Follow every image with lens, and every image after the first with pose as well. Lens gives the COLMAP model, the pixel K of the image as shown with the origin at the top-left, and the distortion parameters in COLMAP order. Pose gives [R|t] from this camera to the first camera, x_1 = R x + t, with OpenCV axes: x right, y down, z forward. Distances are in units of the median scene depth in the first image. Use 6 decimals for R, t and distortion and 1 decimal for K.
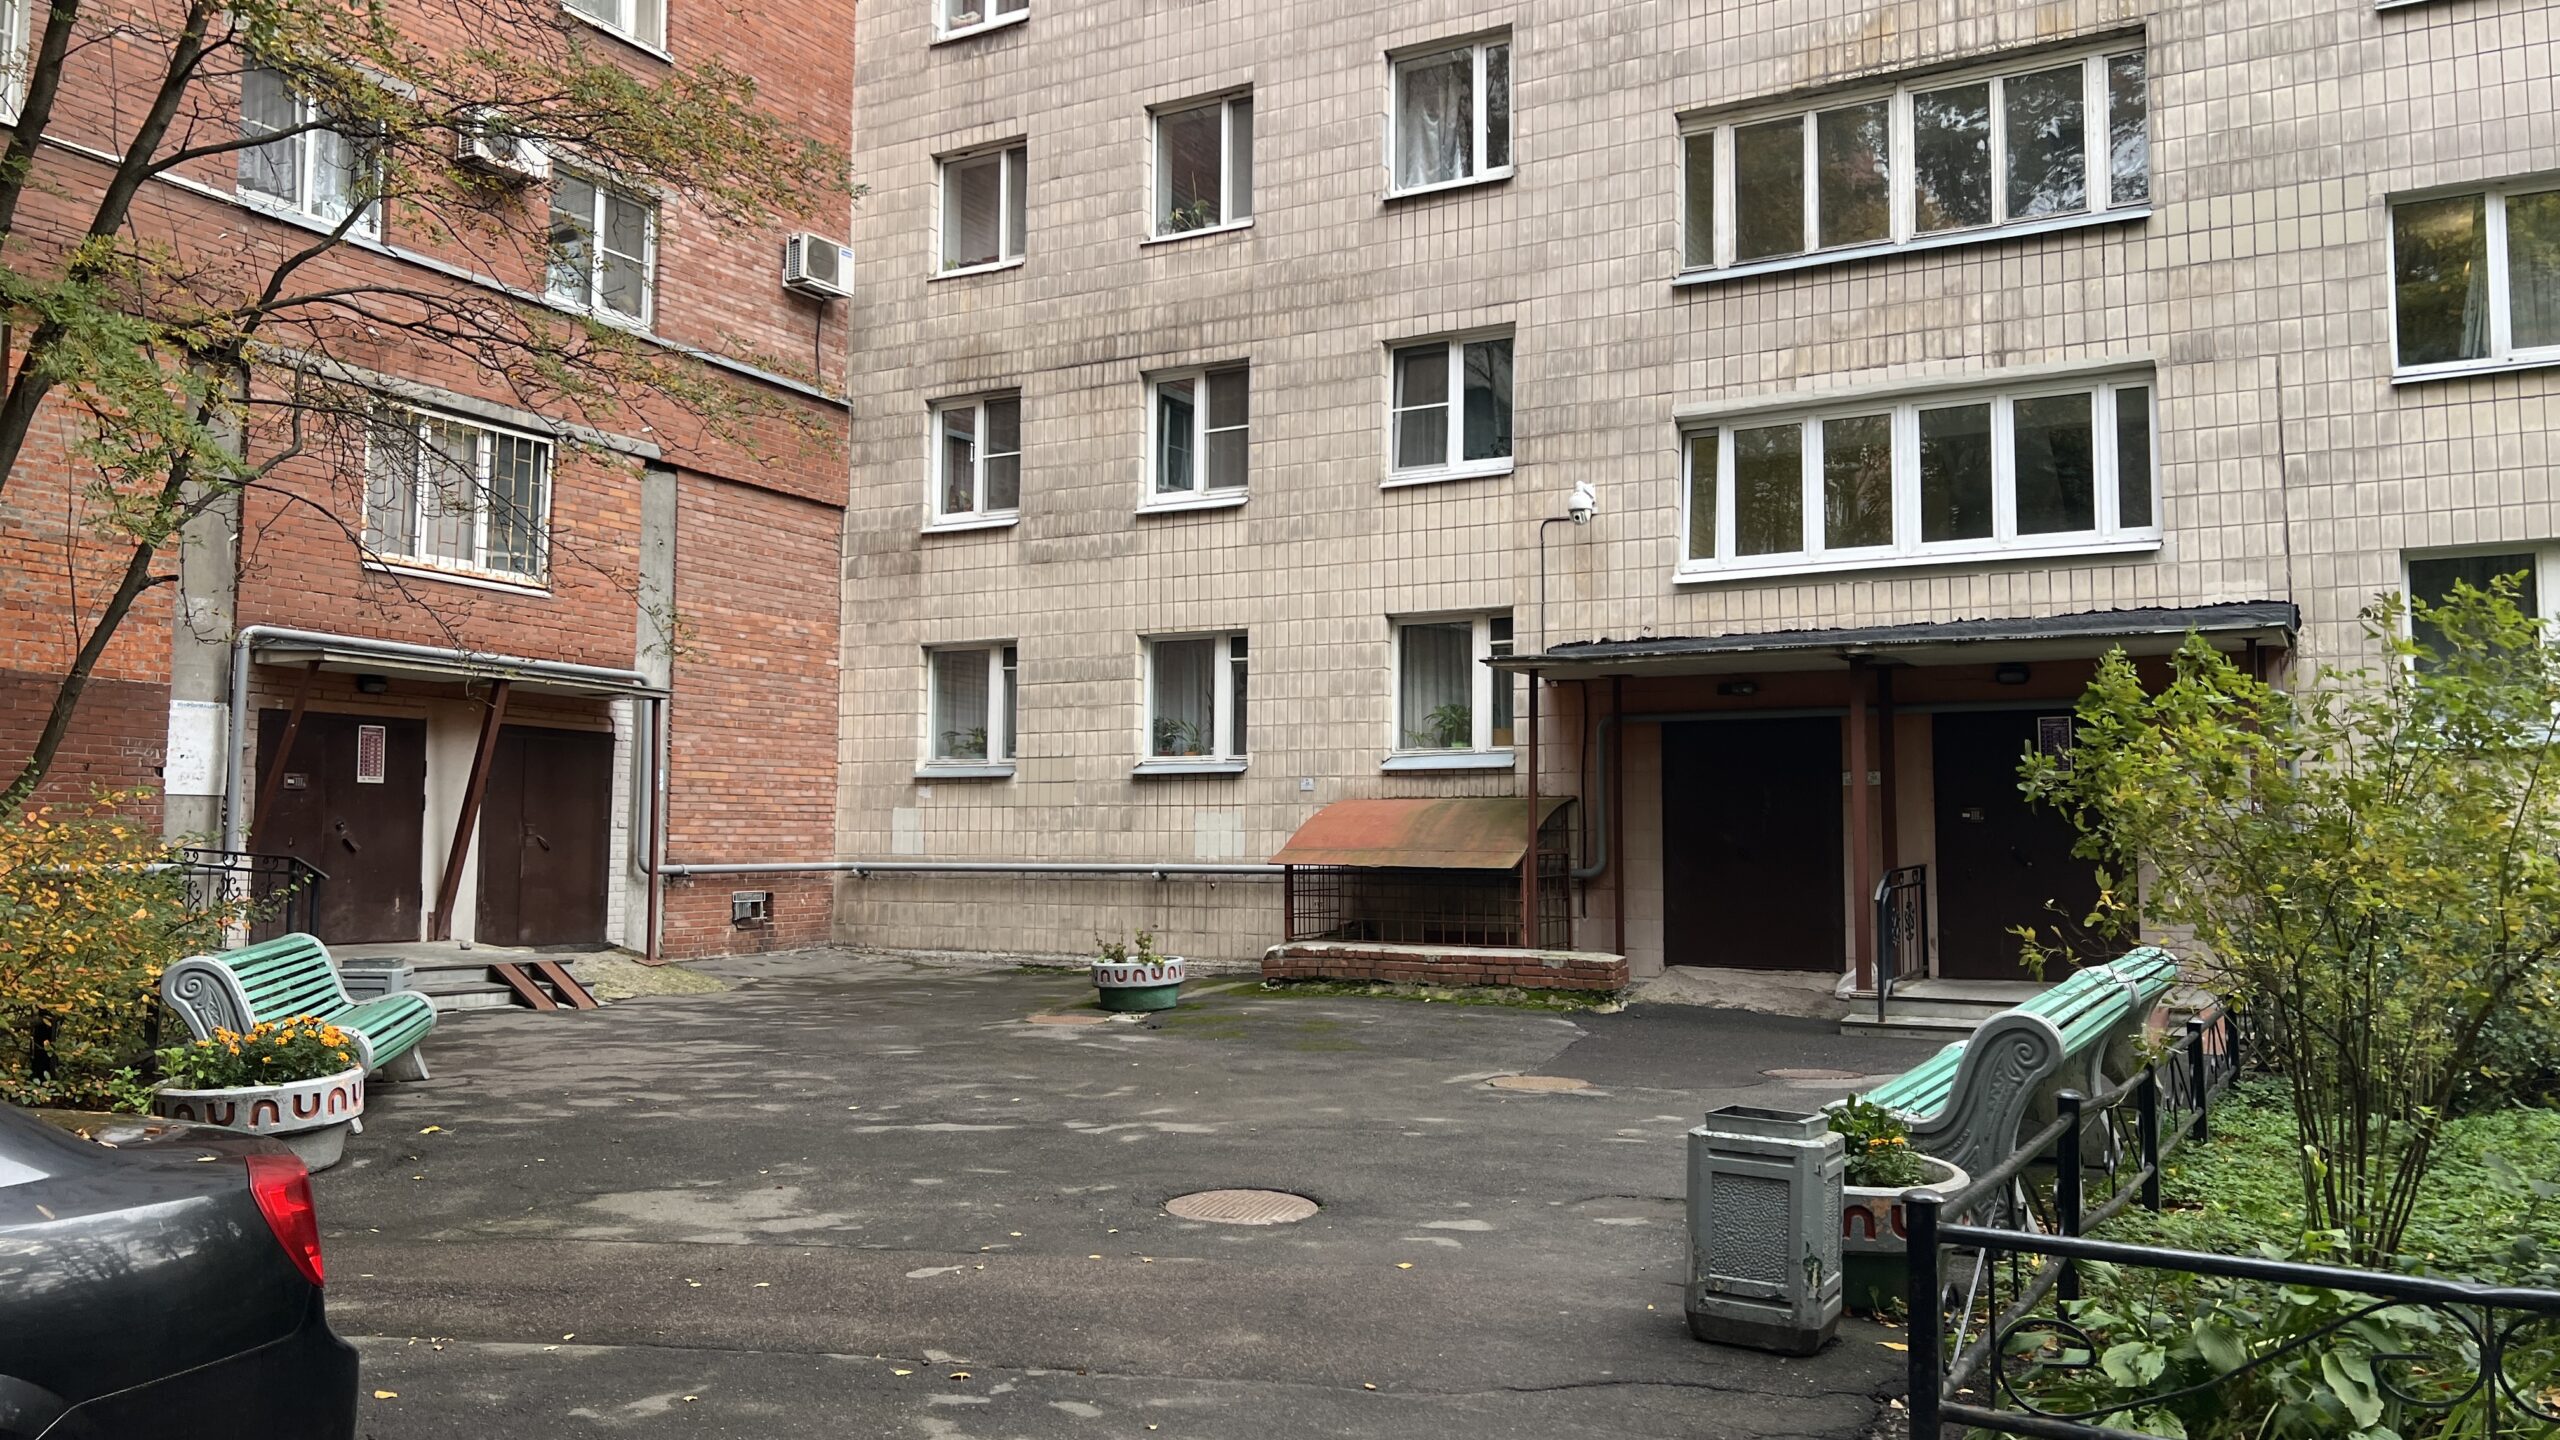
lens RADIAL K [[1885.1, 0, 1295.0], [0, 1885.1, 714.1], [0, 0, 1]] dist [0.107413, -0.147912]
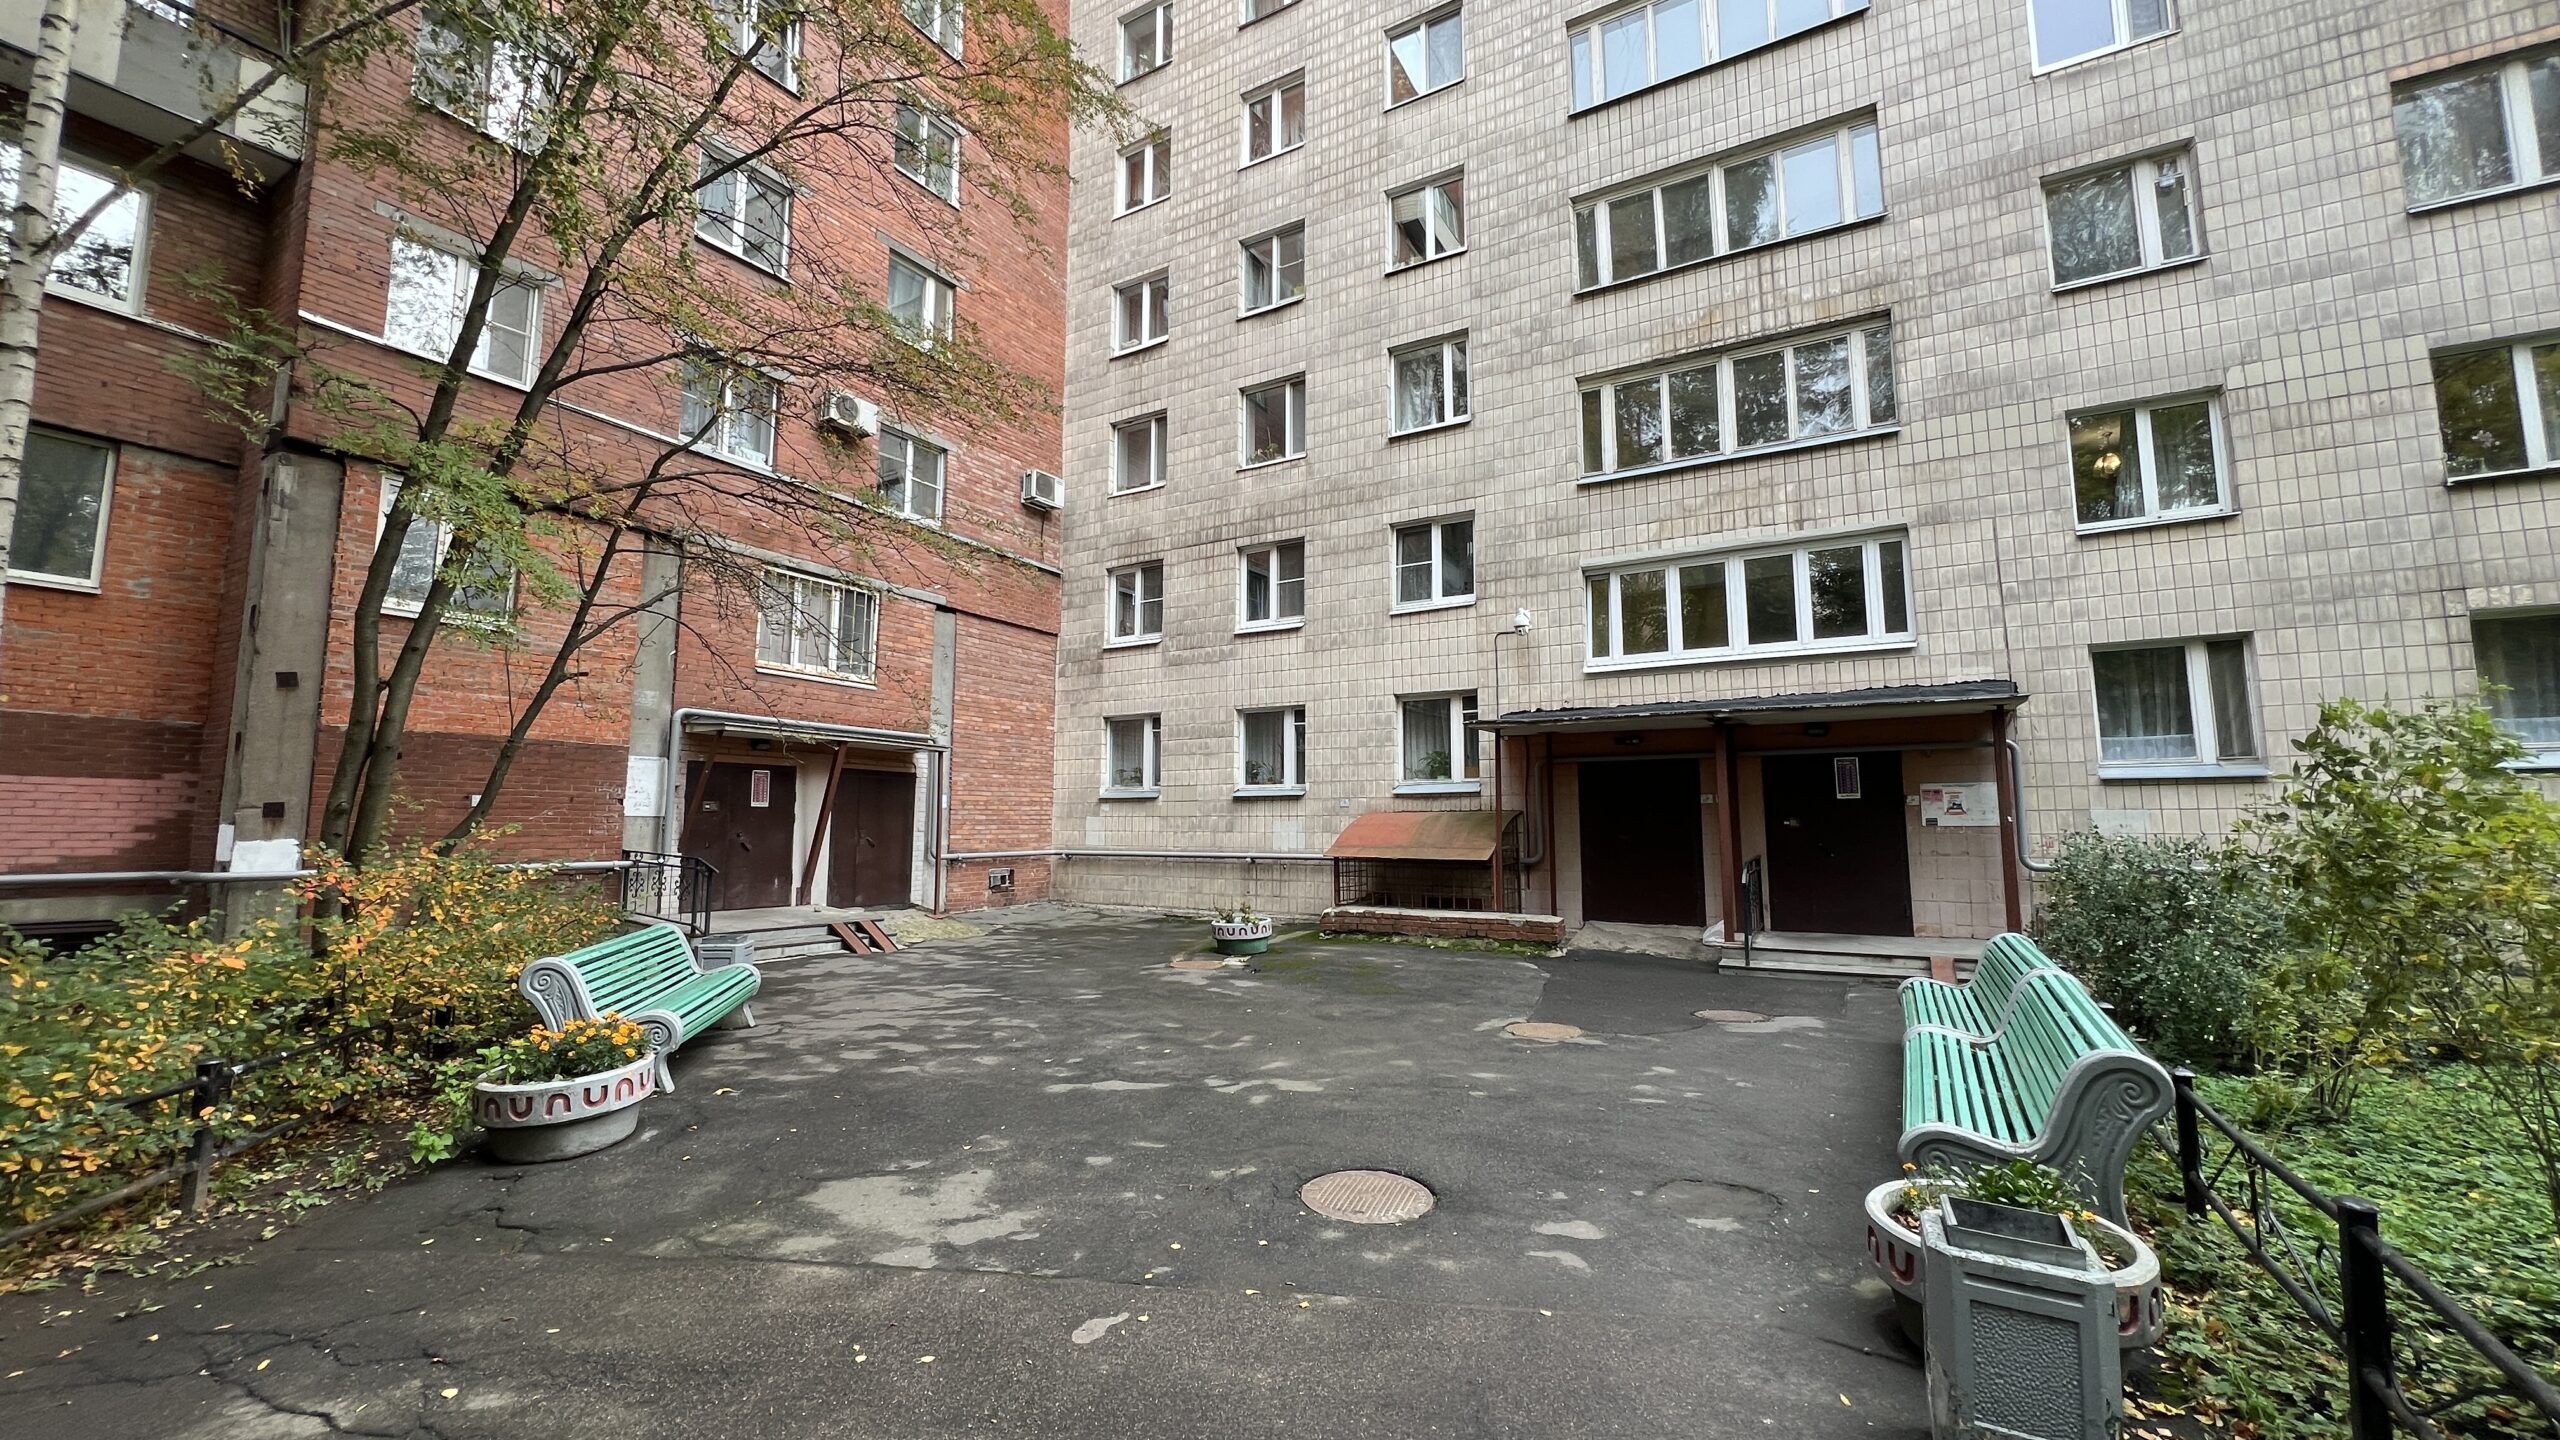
lens RADIAL K [[1080.3, 0, 1280.0], [0, 1080.3, 720.0], [0, 0, 1]] dist [-0.000075, 0.000042]
pose [[0.999367, -0.008400, -0.034582, -0.018725], [0.007268, 0.999438, -0.032738, -0.003223], [0.034837, 0.032466, 0.998866, 0.111005]]
